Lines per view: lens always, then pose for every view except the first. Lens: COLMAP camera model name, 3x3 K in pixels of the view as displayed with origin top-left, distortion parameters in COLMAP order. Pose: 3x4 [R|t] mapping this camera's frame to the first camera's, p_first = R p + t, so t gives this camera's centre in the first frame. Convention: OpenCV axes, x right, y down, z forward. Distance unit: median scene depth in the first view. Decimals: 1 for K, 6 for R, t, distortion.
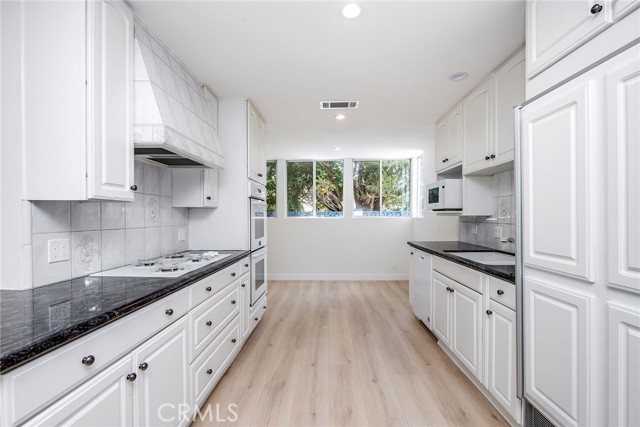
lens RADIAL K [[286.8, 0, 320.0], [0, 286.8, 219.8], [0, 0, 1]] dist [-0.012885, -0.000048]
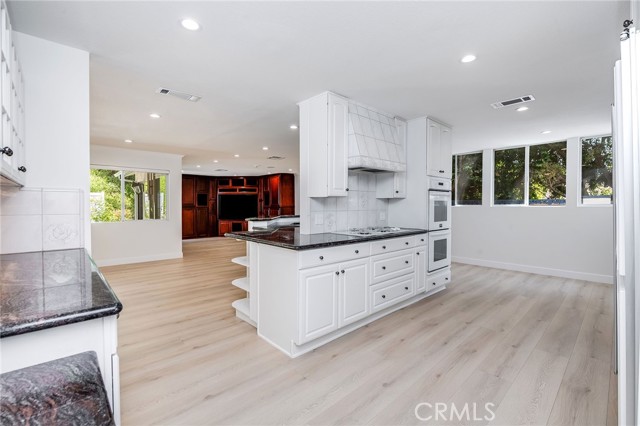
lens RADIAL K [[283.5, 0, 320.0], [0, 283.5, 213.0], [0, 0, 1]] dist [-0.013752, -0.000224]
pose [[0.701315, 0.024740, -0.712422, 0.377615], [-0.011366, 0.999659, 0.023526, 0.003518], [0.712761, -0.008402, 0.701357, -0.312301]]
